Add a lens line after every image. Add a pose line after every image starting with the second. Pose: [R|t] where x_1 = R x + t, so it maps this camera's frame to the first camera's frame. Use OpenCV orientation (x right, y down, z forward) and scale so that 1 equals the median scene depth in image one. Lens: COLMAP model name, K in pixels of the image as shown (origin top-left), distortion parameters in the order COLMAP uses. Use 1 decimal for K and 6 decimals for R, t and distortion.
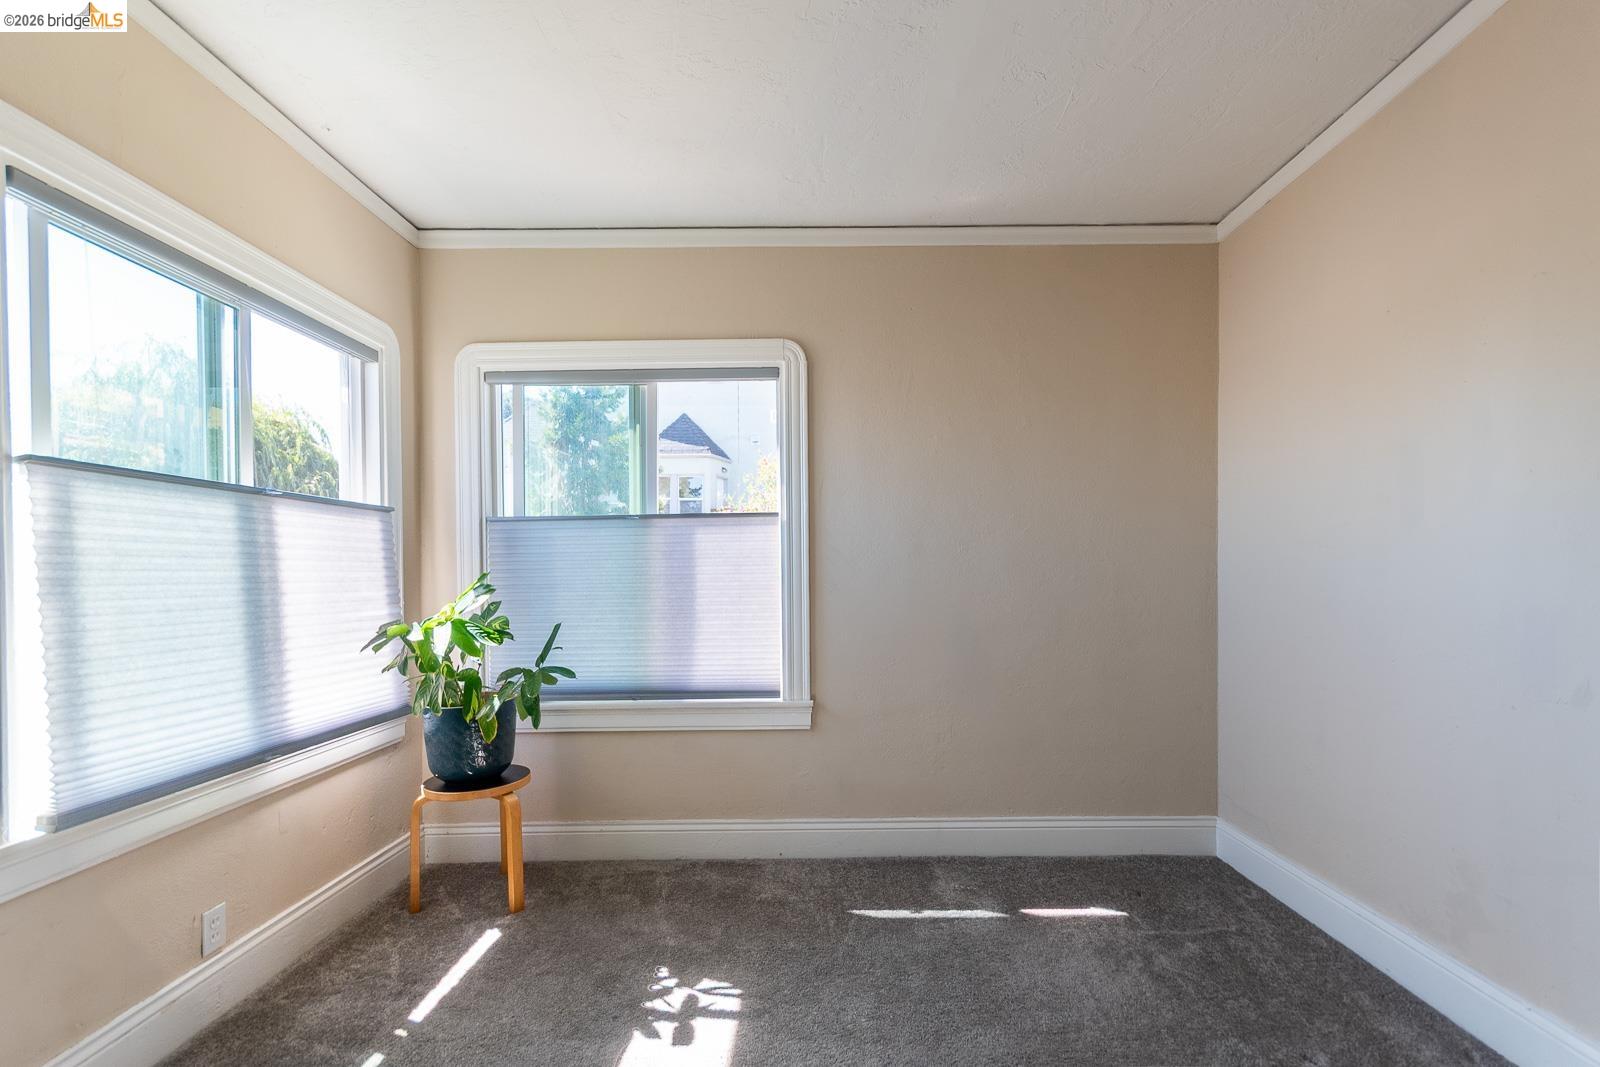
lens RADIAL K [[698.0, 0, 806.6], [0, 698.0, 565.0], [0, 0, 1]] dist [-0.008206, -0.000025]
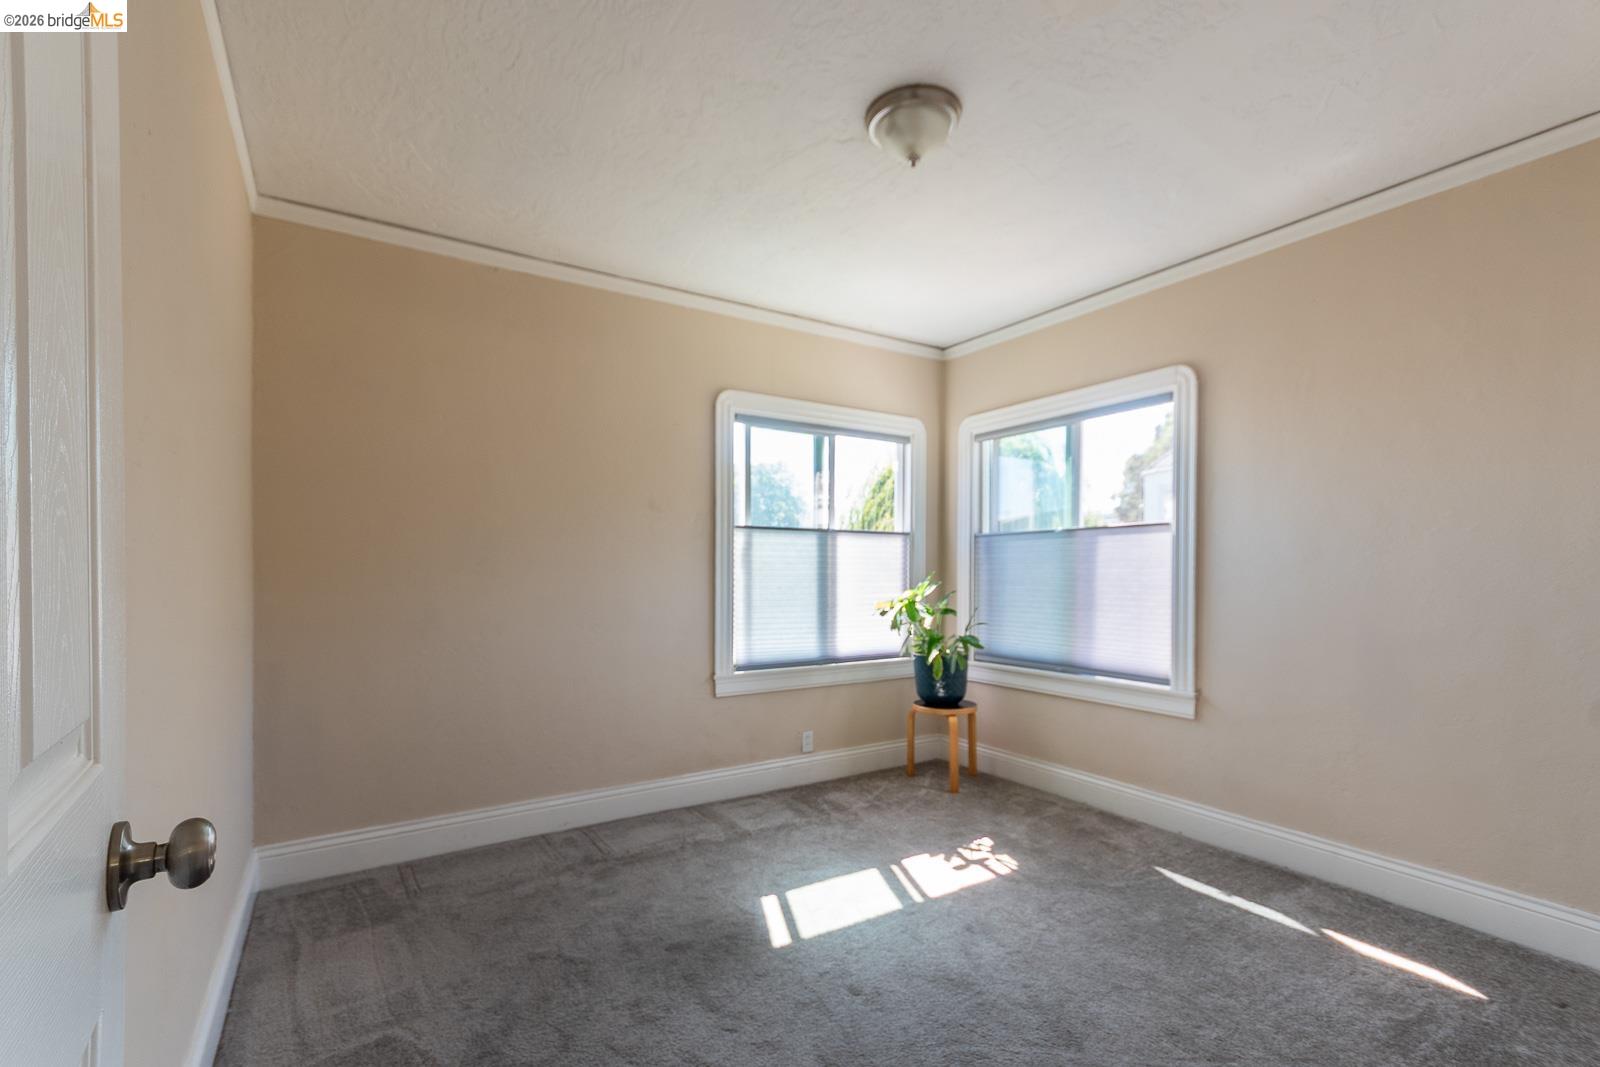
lens RADIAL K [[694.9, 0, 802.9], [0, 694.9, 541.8], [0, 0, 1]] dist [0.001870, 0.000522]
pose [[0.541160, -0.025822, -0.840523, 0.645328], [0.002383, 0.999571, -0.029174, -0.011503], [0.840916, 0.013785, 0.540990, -0.109054]]
